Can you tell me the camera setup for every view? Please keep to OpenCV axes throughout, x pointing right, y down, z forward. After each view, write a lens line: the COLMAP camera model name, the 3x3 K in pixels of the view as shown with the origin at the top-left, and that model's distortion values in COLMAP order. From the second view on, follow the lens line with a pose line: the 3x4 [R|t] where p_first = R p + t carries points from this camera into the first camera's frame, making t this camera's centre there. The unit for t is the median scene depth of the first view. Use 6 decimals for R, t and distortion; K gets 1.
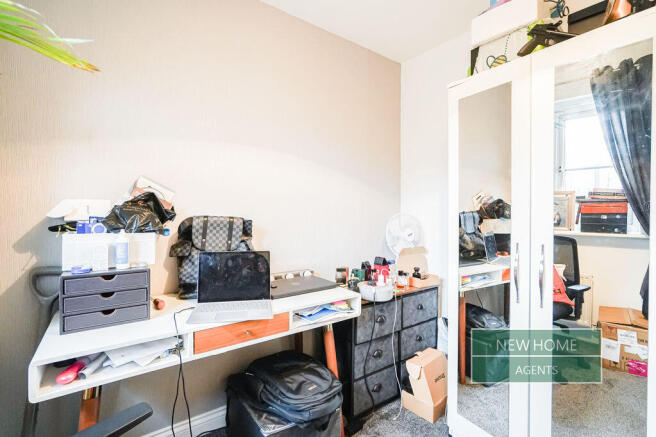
lens RADIAL K [[330.0, 0, 326.2], [0, 330.0, 217.8], [0, 0, 1]] dist [-0.000023, 0.000077]
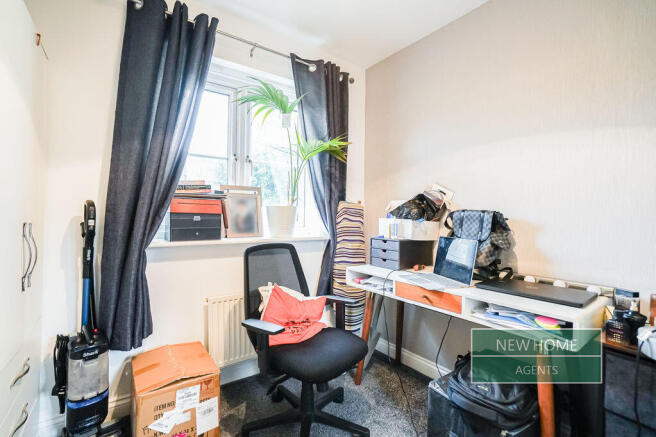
lens RADIAL K [[304.6, 0, 326.0], [0, 304.6, 216.4], [0, 0, 1]] dist [0.000571, 0.000089]
pose [[-0.024828, 0.007658, -0.999662, 0.789962], [-0.028350, 0.999563, 0.008361, 0.023741], [0.999290, 0.028548, -0.024600, 0.519453]]
